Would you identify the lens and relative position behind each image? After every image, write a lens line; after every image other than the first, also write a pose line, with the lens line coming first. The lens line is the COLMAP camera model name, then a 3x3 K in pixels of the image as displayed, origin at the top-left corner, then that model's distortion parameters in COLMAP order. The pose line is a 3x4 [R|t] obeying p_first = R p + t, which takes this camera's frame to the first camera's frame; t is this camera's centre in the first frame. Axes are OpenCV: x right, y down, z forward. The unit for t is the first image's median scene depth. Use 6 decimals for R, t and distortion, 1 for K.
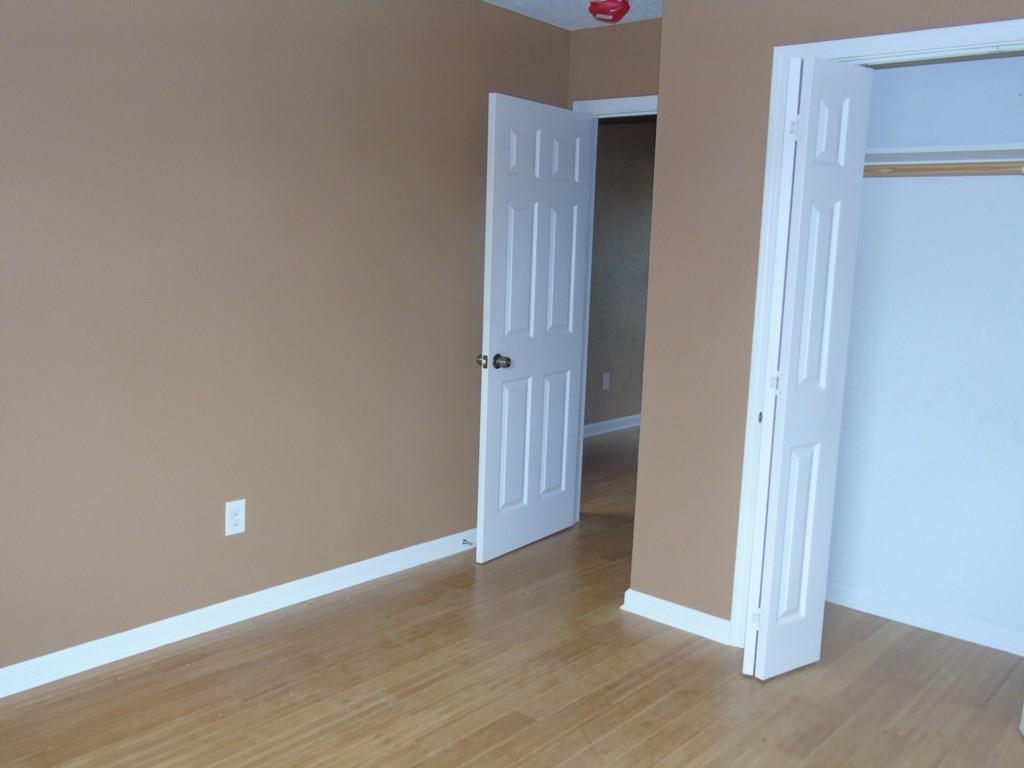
lens RADIAL K [[932.3, 0, 512.2], [0, 932.3, 385.7], [0, 0, 1]] dist [-0.006340, 0.000000]
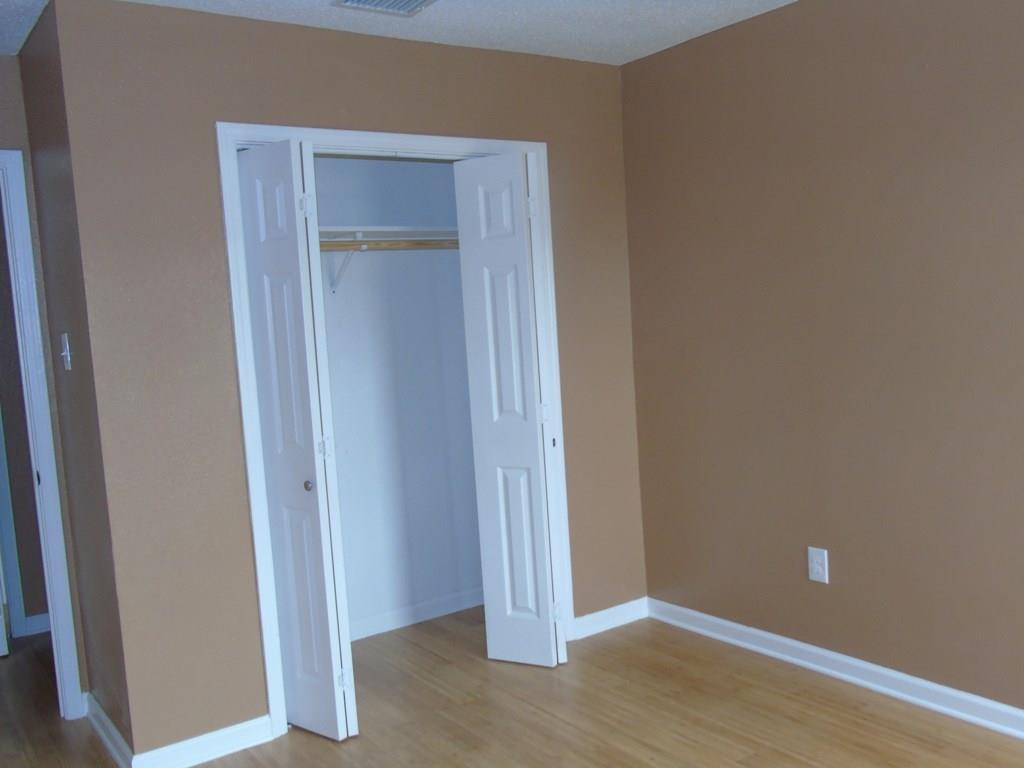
lens RADIAL K [[932.3, 0, 511.5], [0, 932.3, 381.5], [0, 0, 1]] dist [-0.006340, 0.000000]
pose [[0.239176, -0.124734, 0.962931, -0.679612], [0.217209, 0.973455, 0.072147, -0.107203], [-0.946369, 0.191901, 0.259921, 0.539677]]
